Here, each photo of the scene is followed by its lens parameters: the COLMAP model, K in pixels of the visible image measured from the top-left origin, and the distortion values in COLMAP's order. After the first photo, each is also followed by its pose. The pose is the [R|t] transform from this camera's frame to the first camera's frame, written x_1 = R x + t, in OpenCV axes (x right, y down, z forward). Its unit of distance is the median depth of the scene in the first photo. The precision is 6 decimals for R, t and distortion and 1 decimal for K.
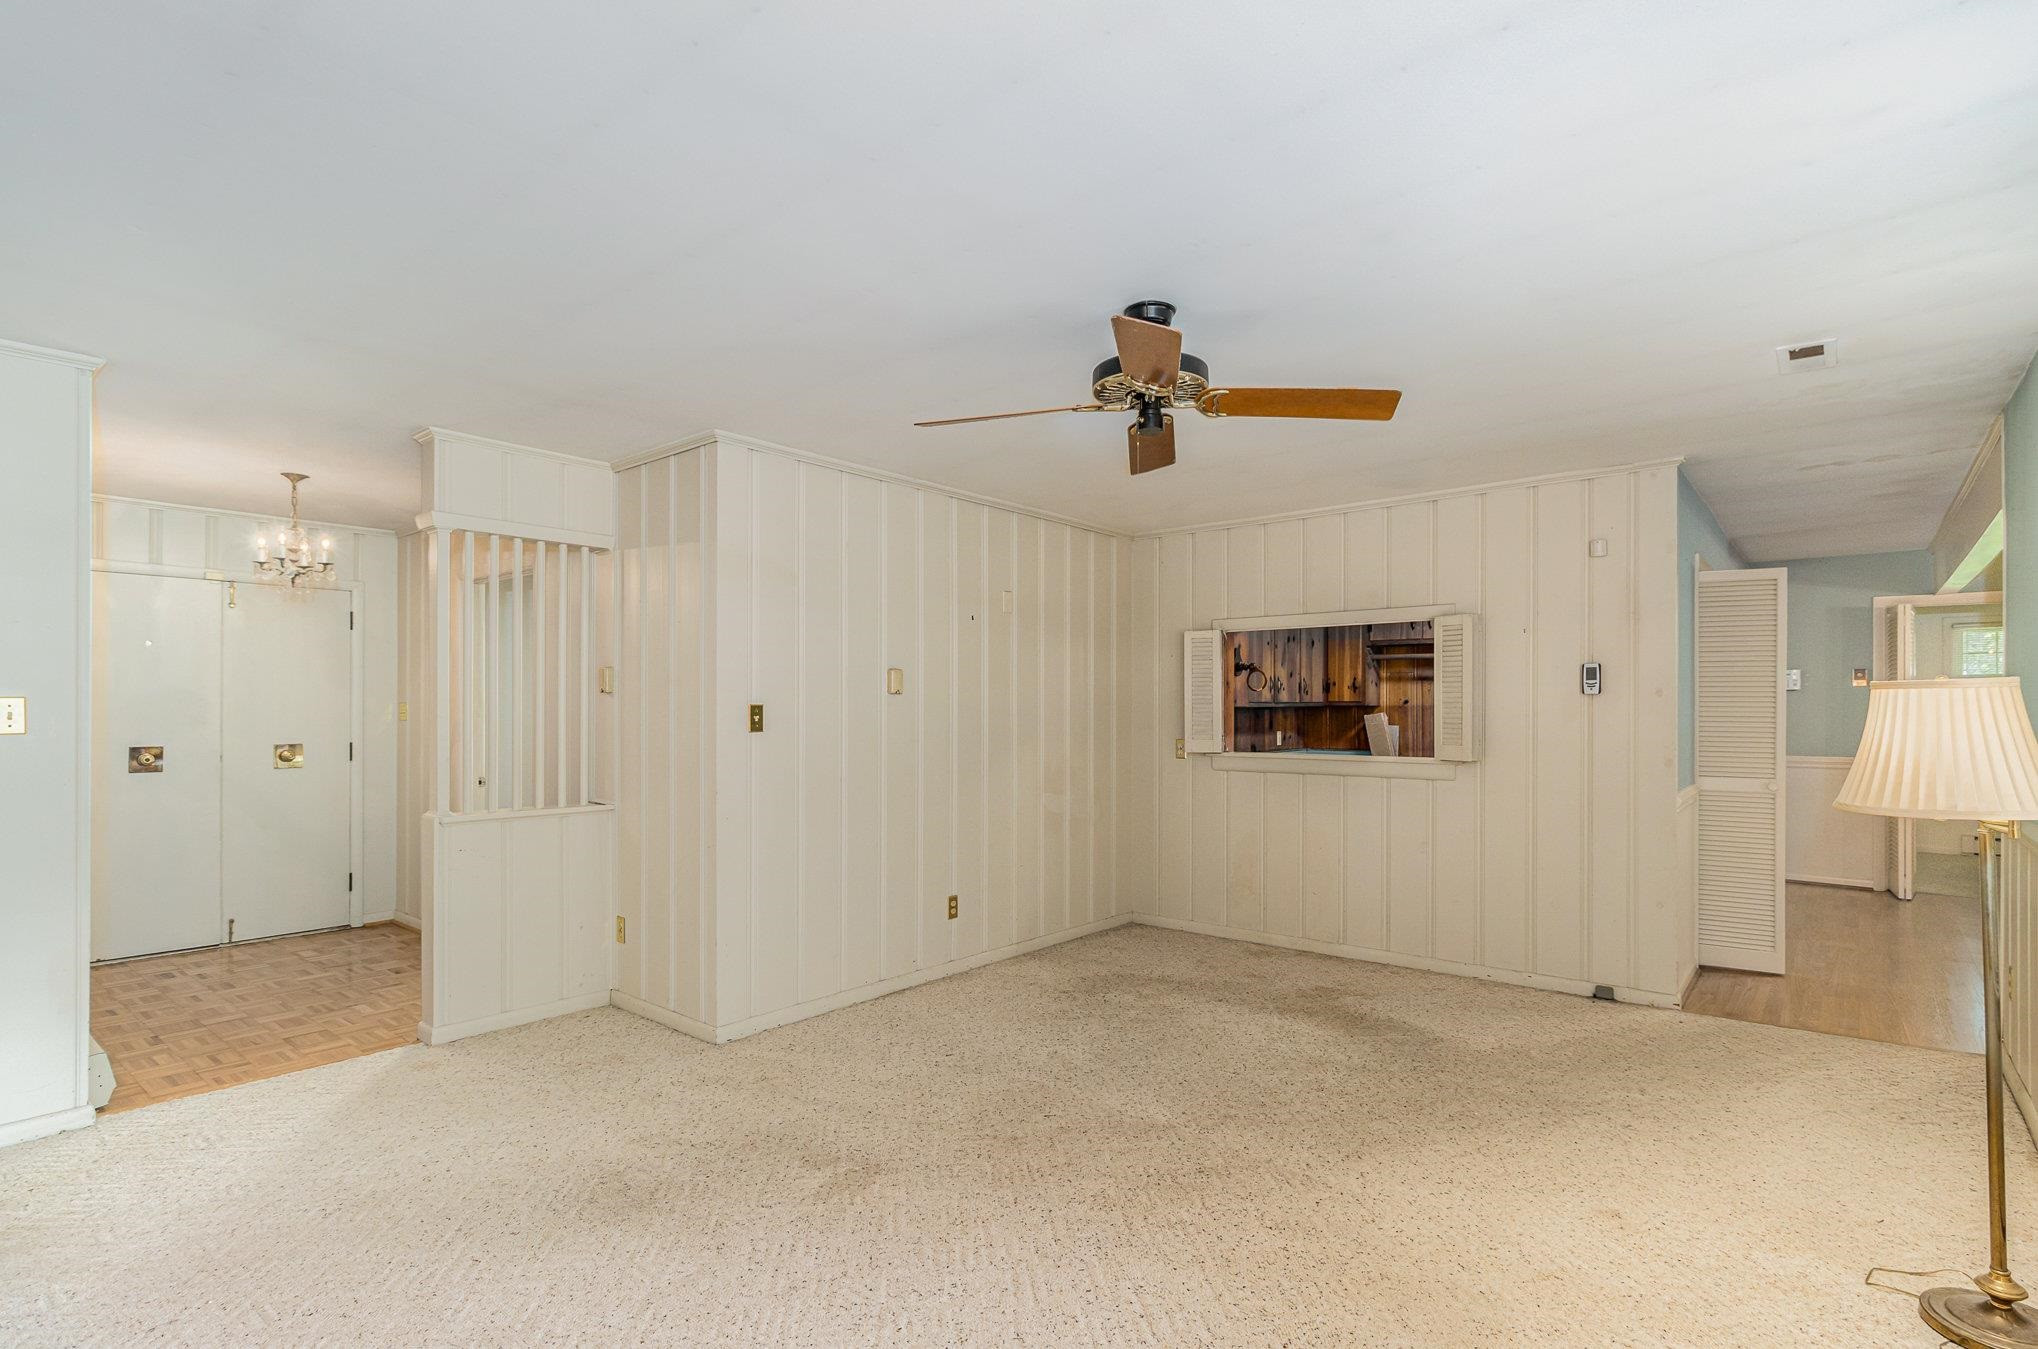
lens RADIAL K [[985.2, 0, 1022.1], [0, 985.2, 694.4], [0, 0, 1]] dist [-0.002037, -0.000248]
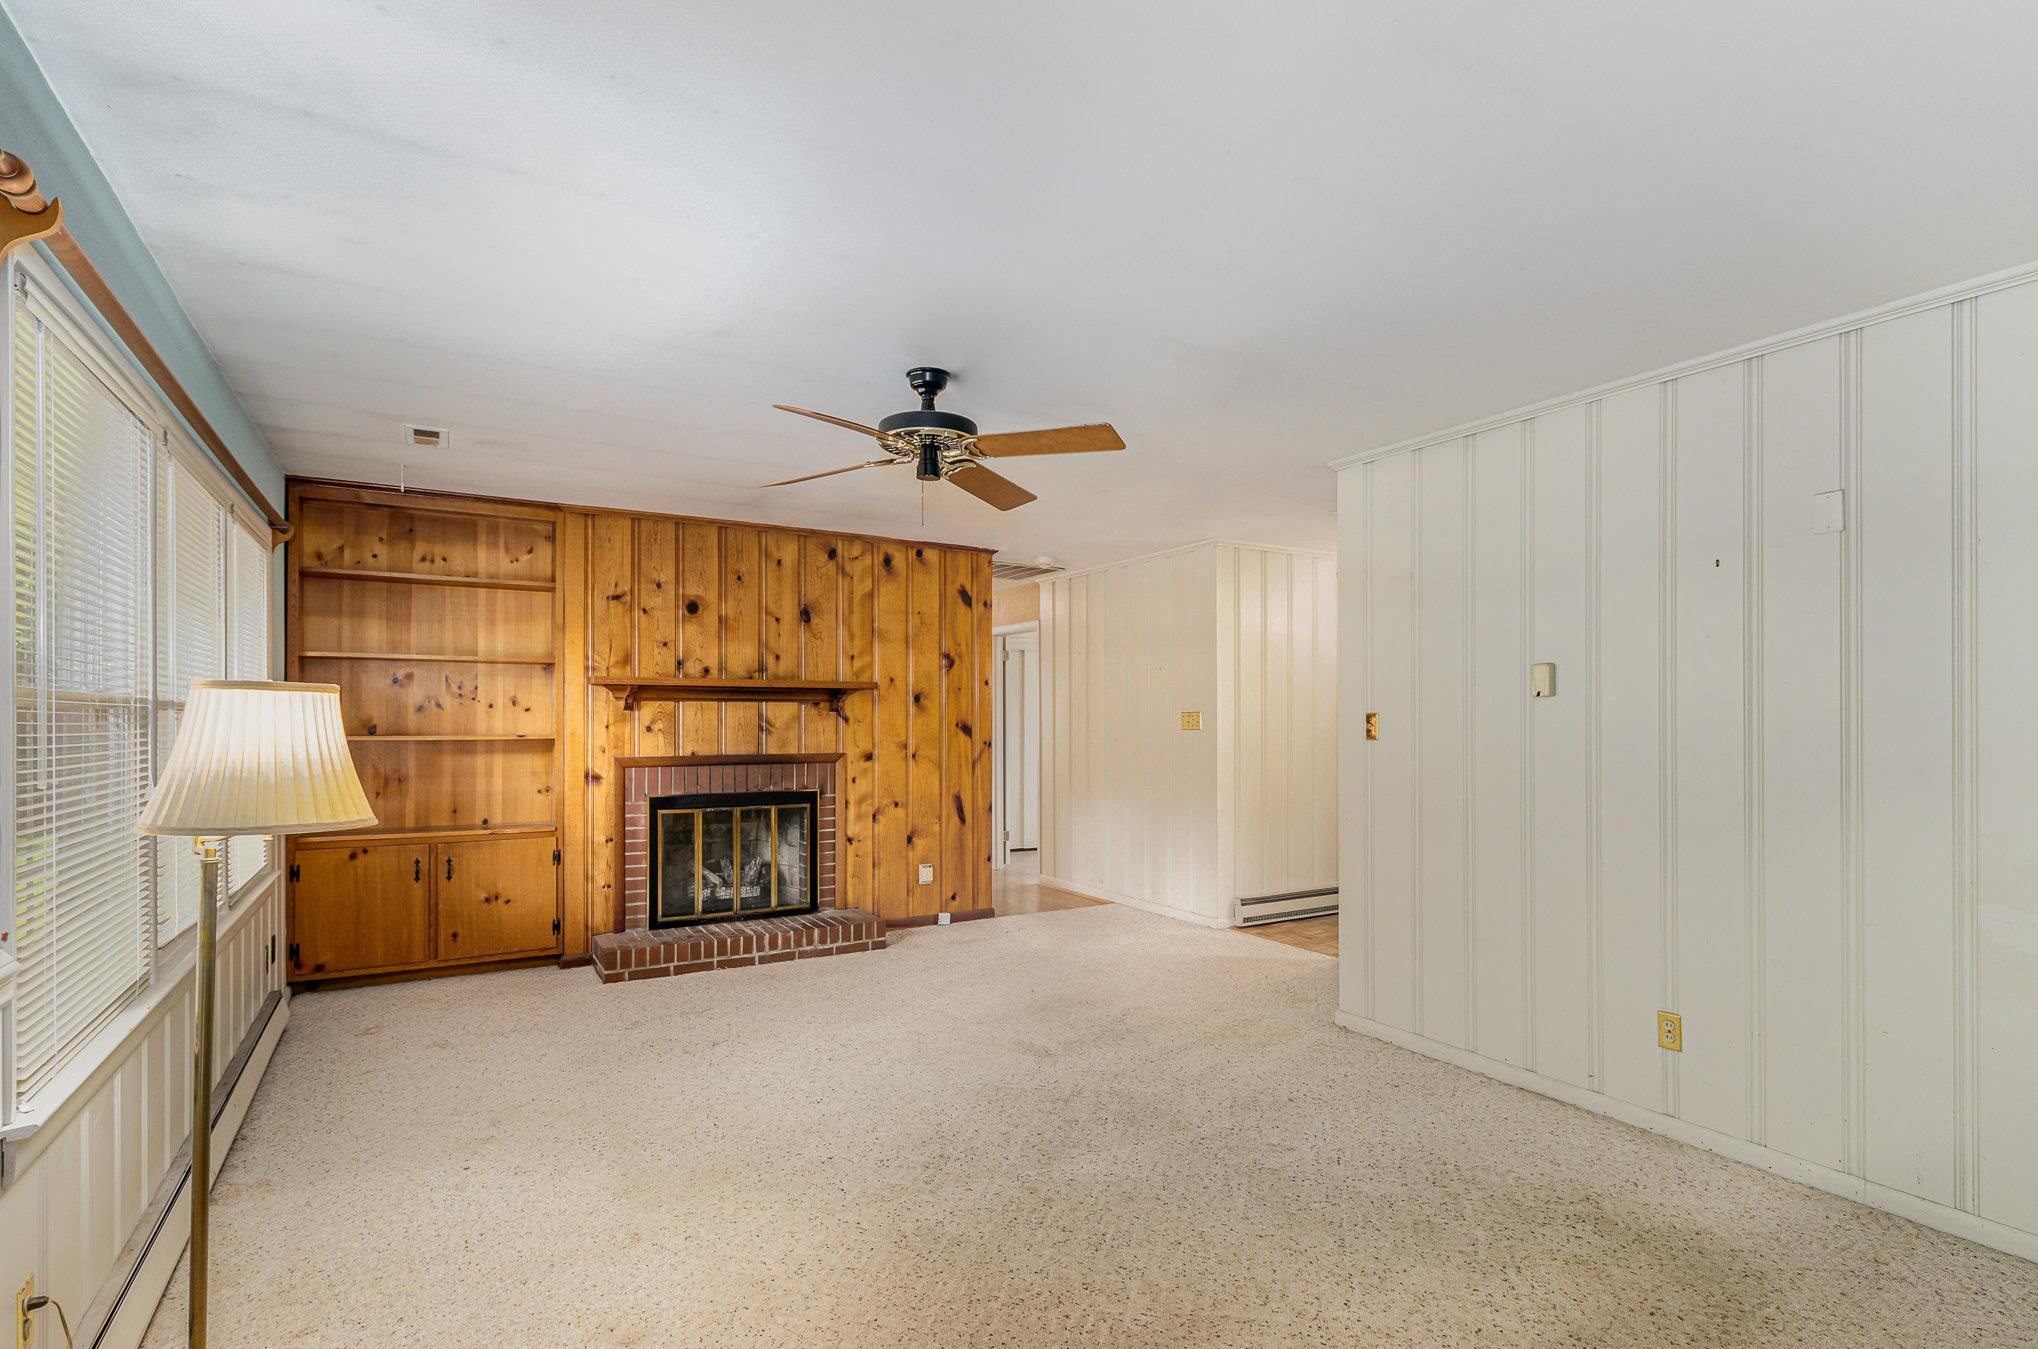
lens RADIAL K [[985.2, 0, 1025.8], [0, 985.2, 714.5], [0, 0, 1]] dist [-0.002037, -0.000248]
pose [[-0.320854, -0.001681, -0.947127, 0.866470], [0.011693, 0.999915, -0.005736, 0.018783], [0.947056, -0.012916, -0.320807, 1.082452]]
